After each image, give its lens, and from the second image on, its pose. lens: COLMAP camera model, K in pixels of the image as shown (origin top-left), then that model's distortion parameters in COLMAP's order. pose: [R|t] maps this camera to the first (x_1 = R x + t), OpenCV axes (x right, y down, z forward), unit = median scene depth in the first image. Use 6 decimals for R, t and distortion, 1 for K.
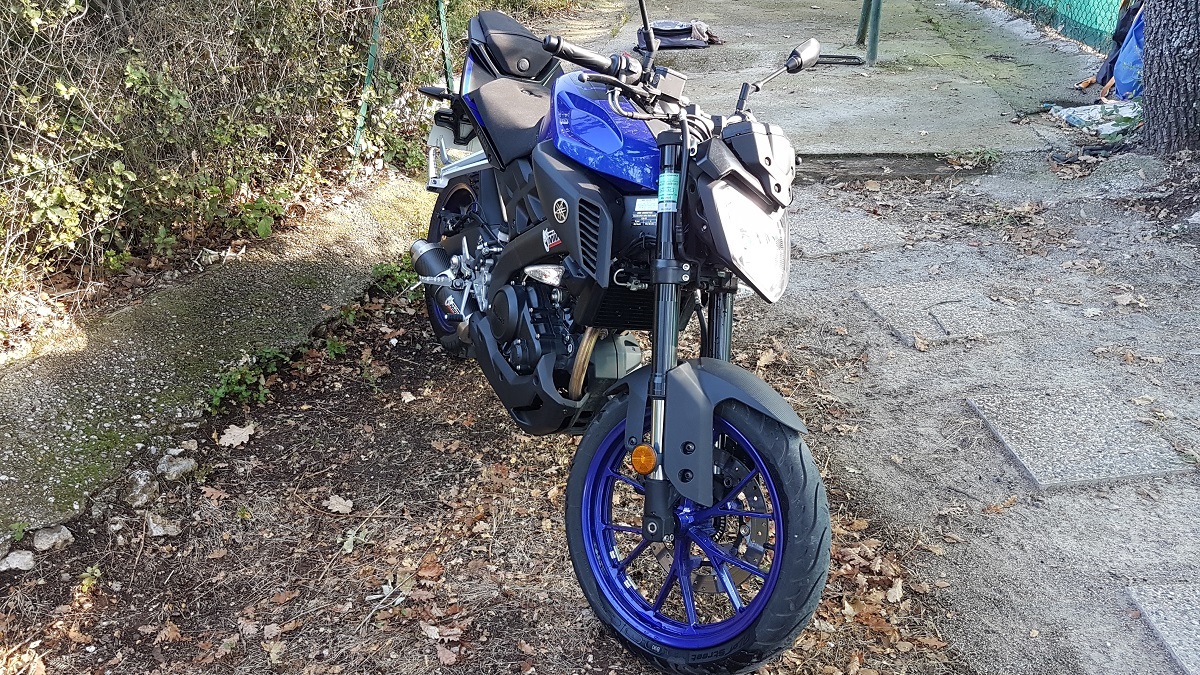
lens RADIAL K [[964.0, 0, 588.5], [0, 964.0, 293.9], [0, 0, 1]] dist [0.005250, -0.035593]
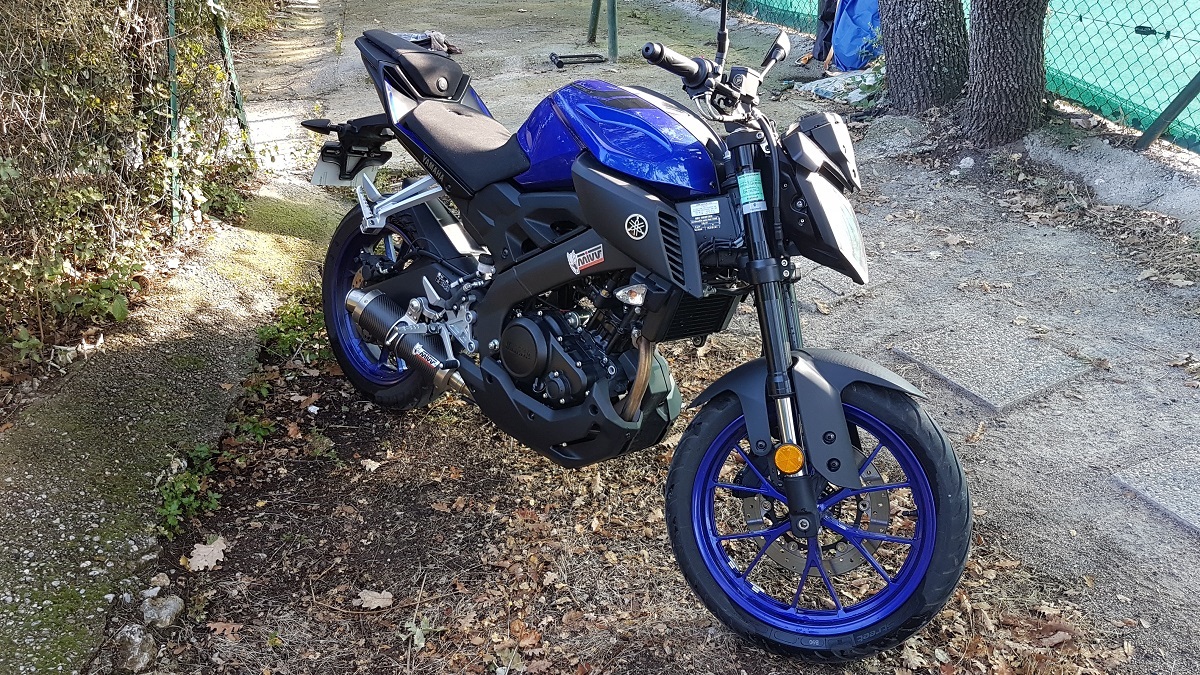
lens RADIAL K [[960.1, 0, 601.6], [0, 960.1, 298.1], [0, 0, 1]] dist [0.007121, -0.035343]
pose [[0.919219, -0.169997, 0.355159, -0.298819], [0.171035, 0.984846, 0.028726, -0.036402], [-0.354661, 0.034339, 0.934364, 0.091743]]
